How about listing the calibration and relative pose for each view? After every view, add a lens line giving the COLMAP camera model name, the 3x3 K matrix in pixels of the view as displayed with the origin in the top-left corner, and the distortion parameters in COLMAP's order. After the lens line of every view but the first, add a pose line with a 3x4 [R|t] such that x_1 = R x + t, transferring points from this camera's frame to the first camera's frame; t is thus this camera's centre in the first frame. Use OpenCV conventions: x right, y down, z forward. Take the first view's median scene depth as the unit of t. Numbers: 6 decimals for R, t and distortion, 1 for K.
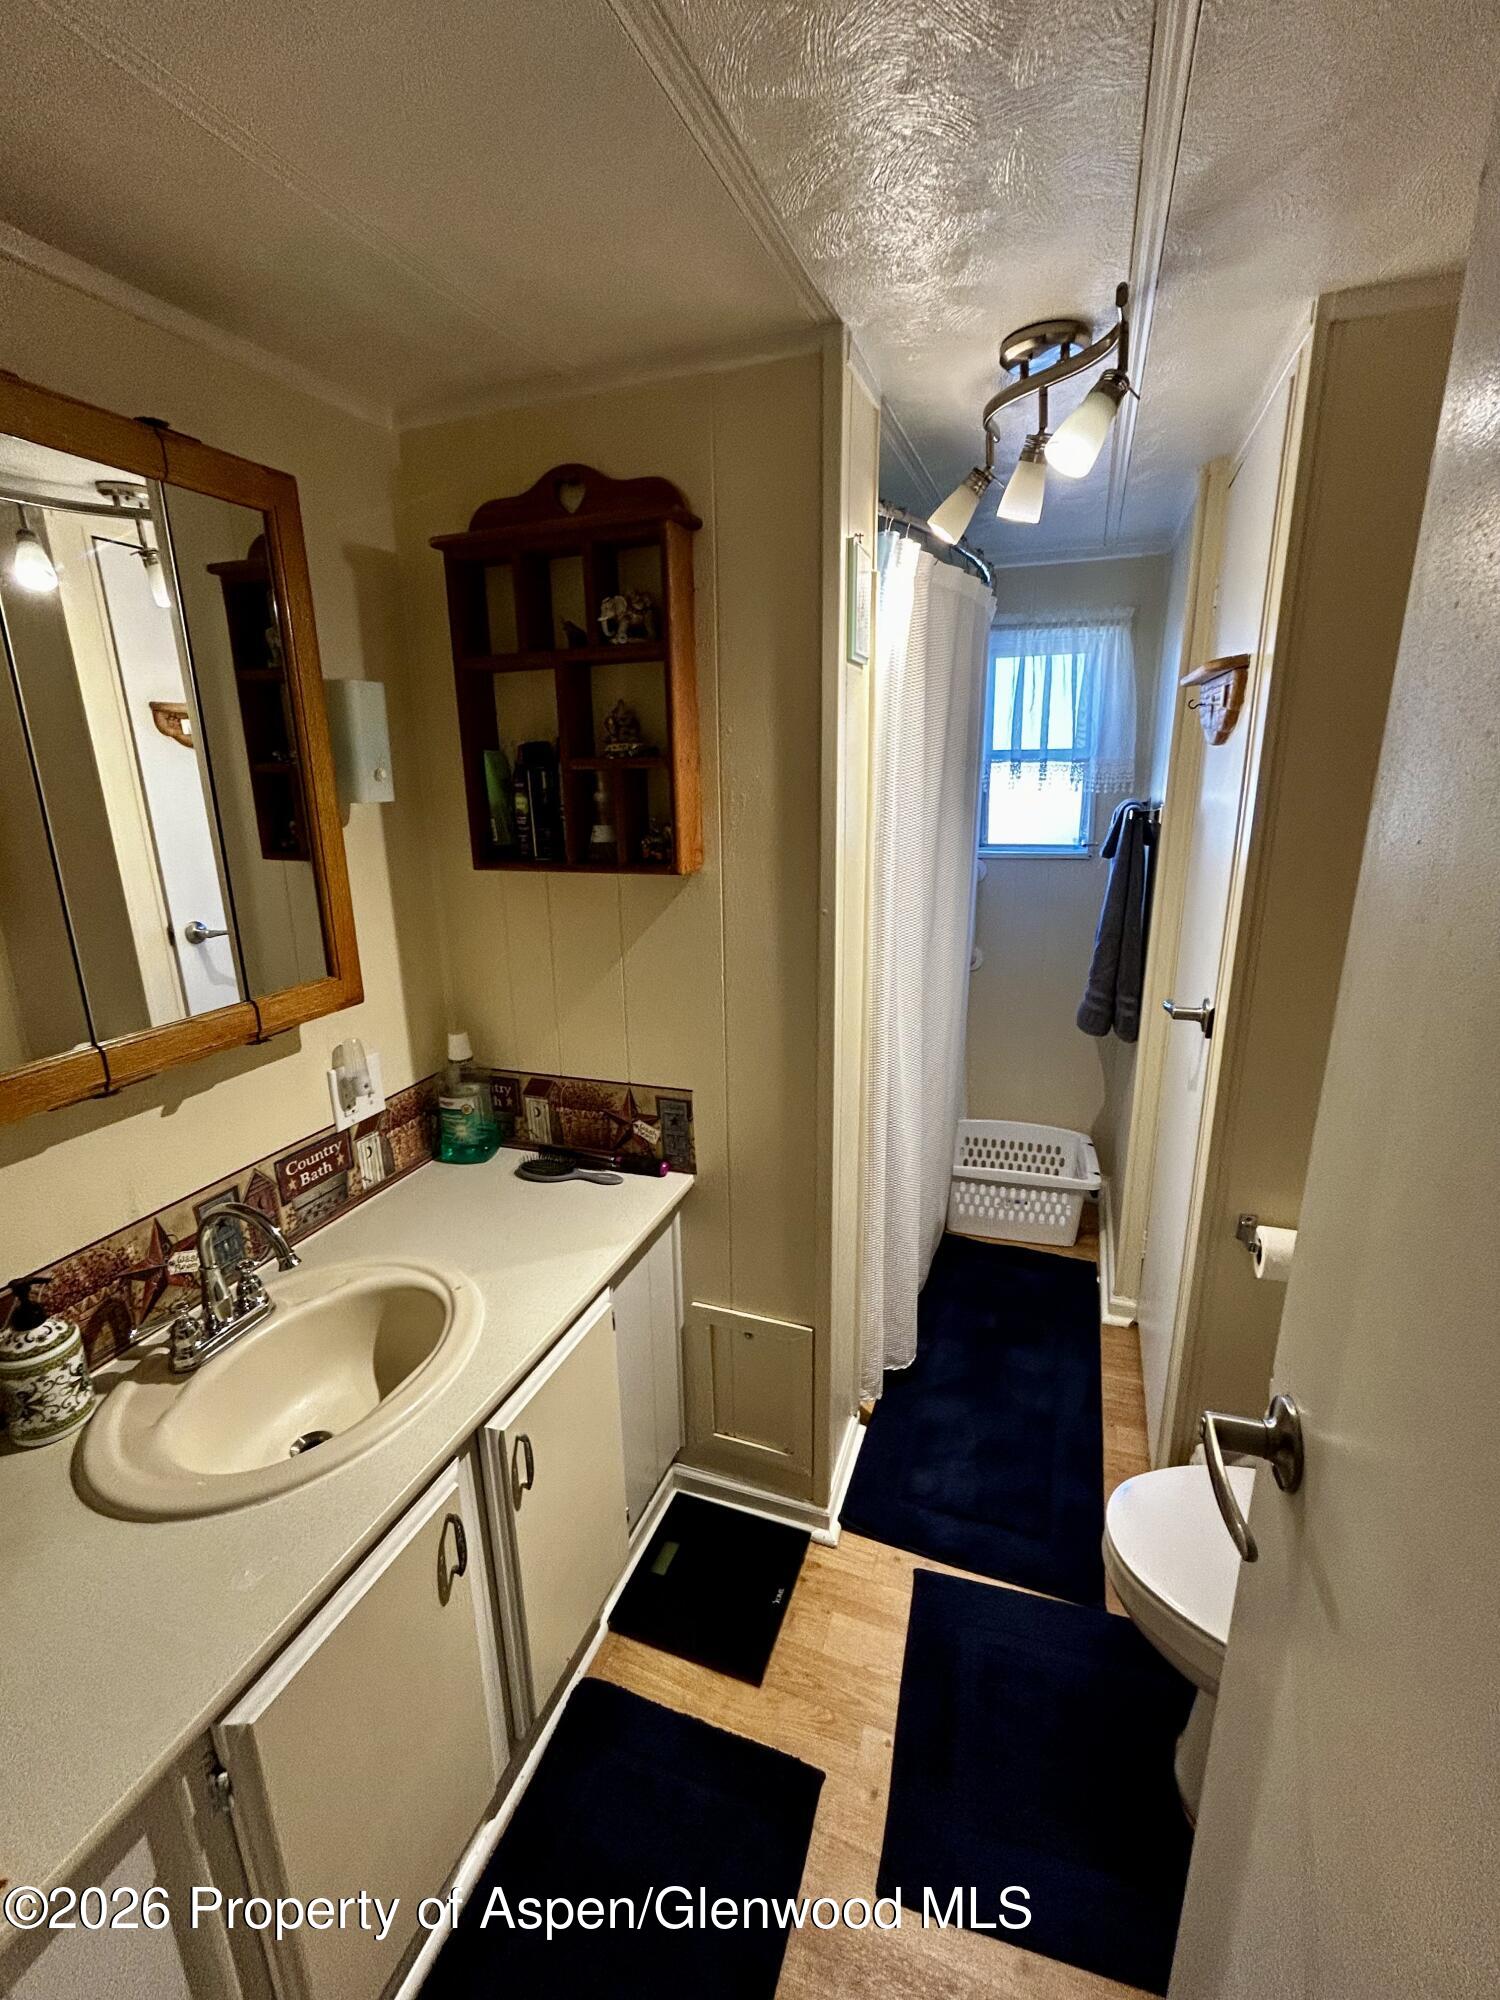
lens RADIAL K [[859.9, 0, 750.0], [0, 859.9, 1000.0], [0, 0, 1]] dist [-0.000381, 0.000071]
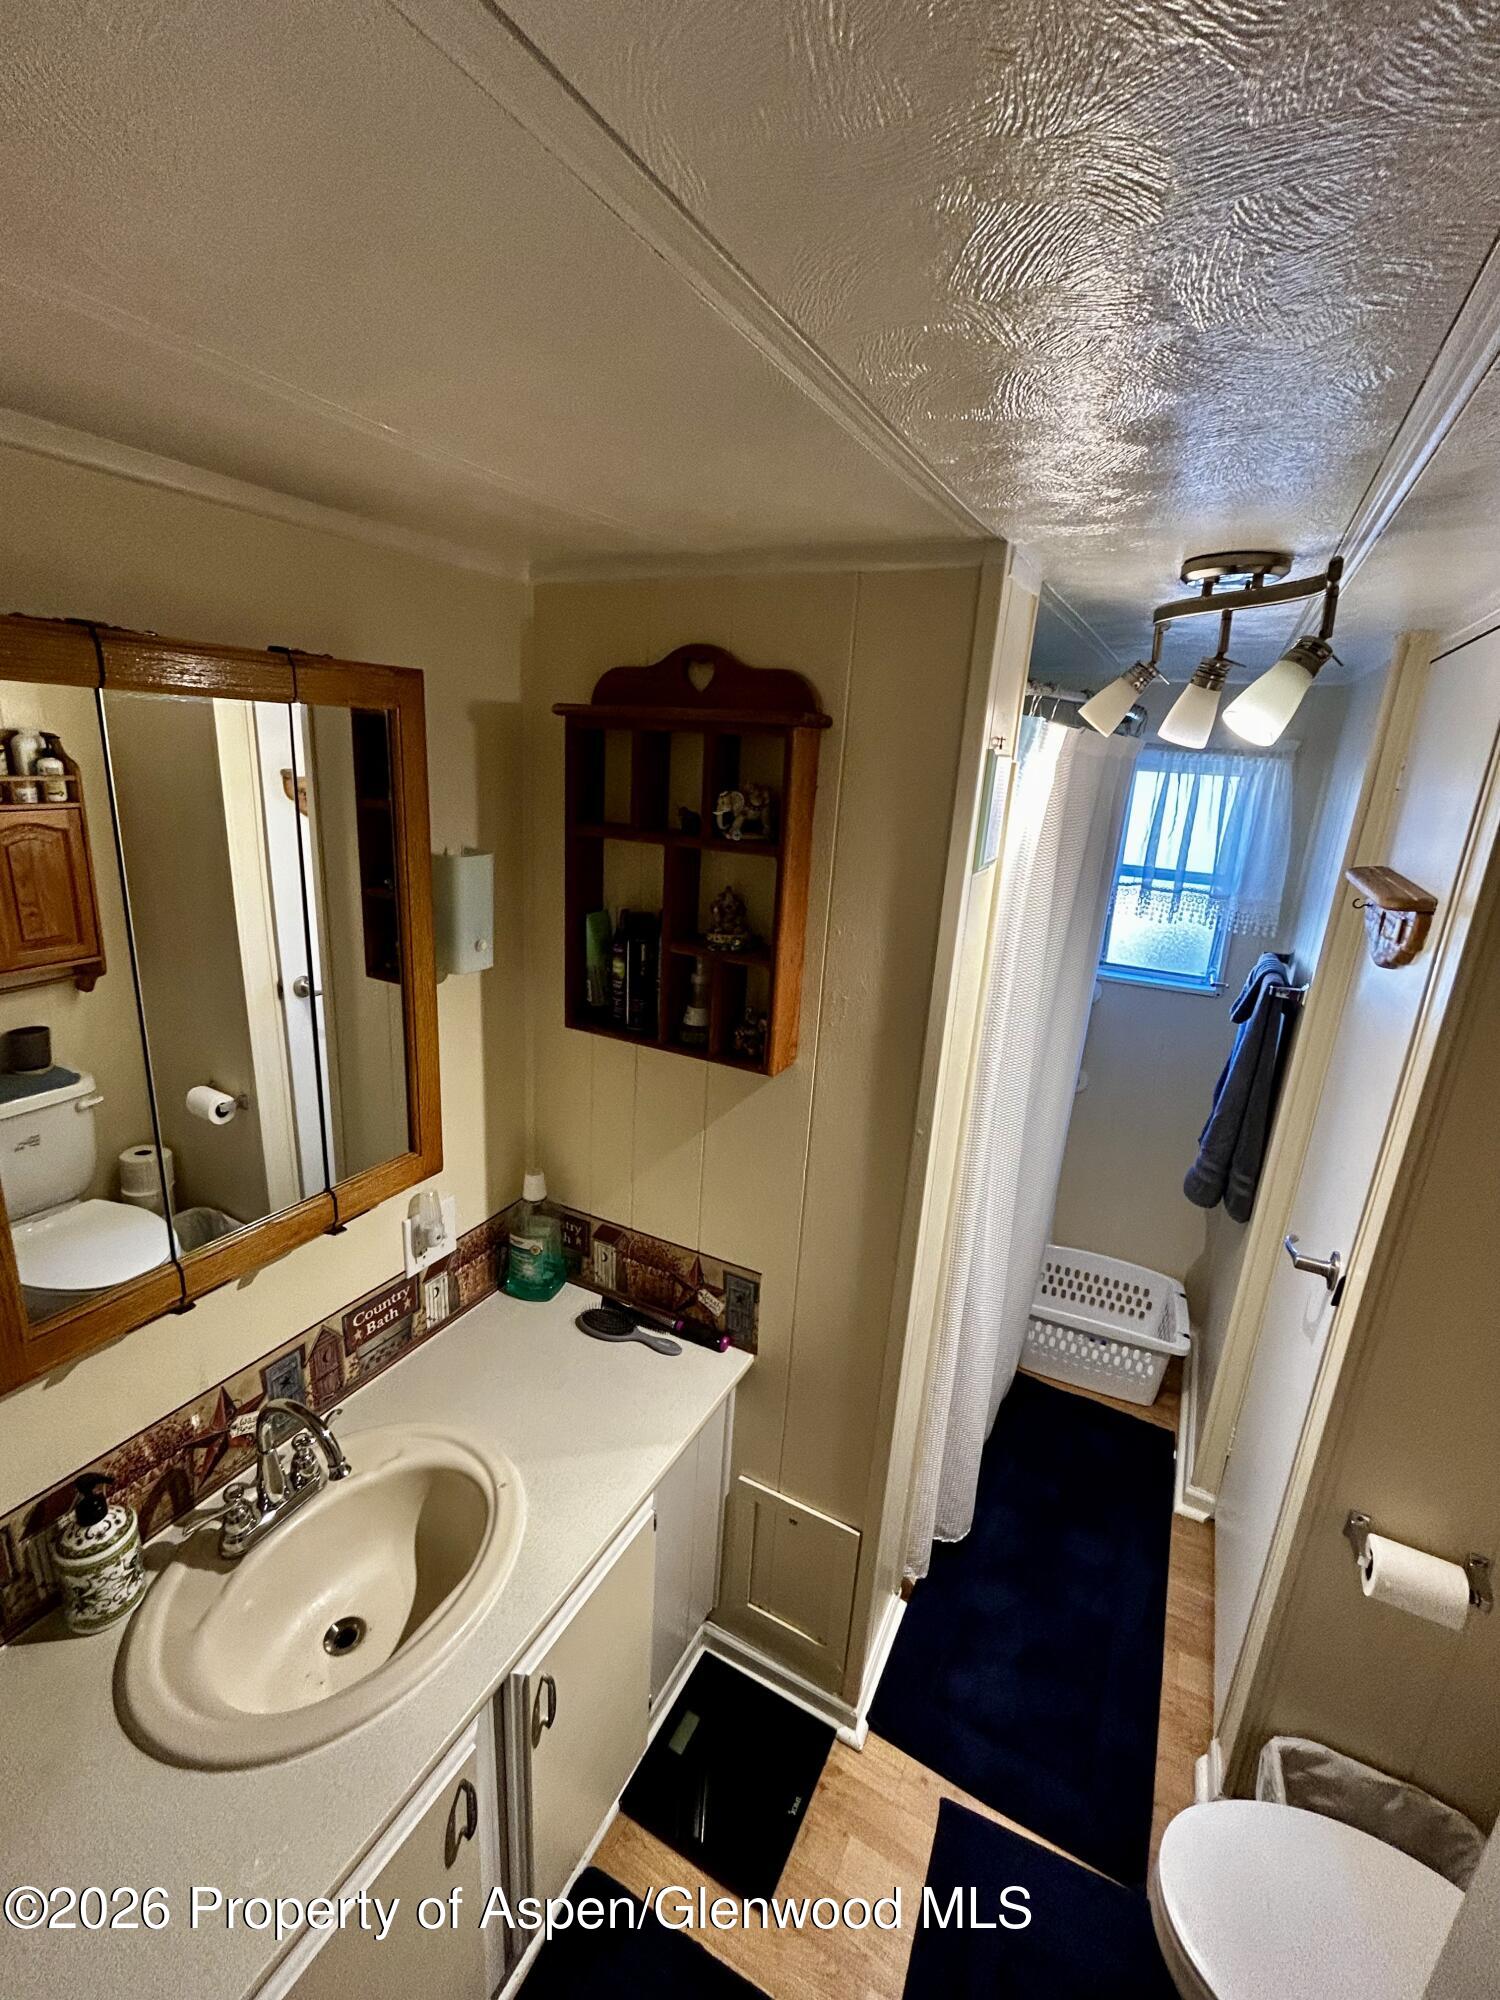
lens RADIAL K [[859.9, 0, 750.0], [0, 859.9, 1000.0], [0, 0, 1]] dist [-0.000381, 0.000071]
pose [[0.988964, 0.106020, -0.103492, -0.013129], [-0.104763, 0.994343, 0.017519, -0.224035], [0.104764, -0.006483, 0.994476, 0.043502]]
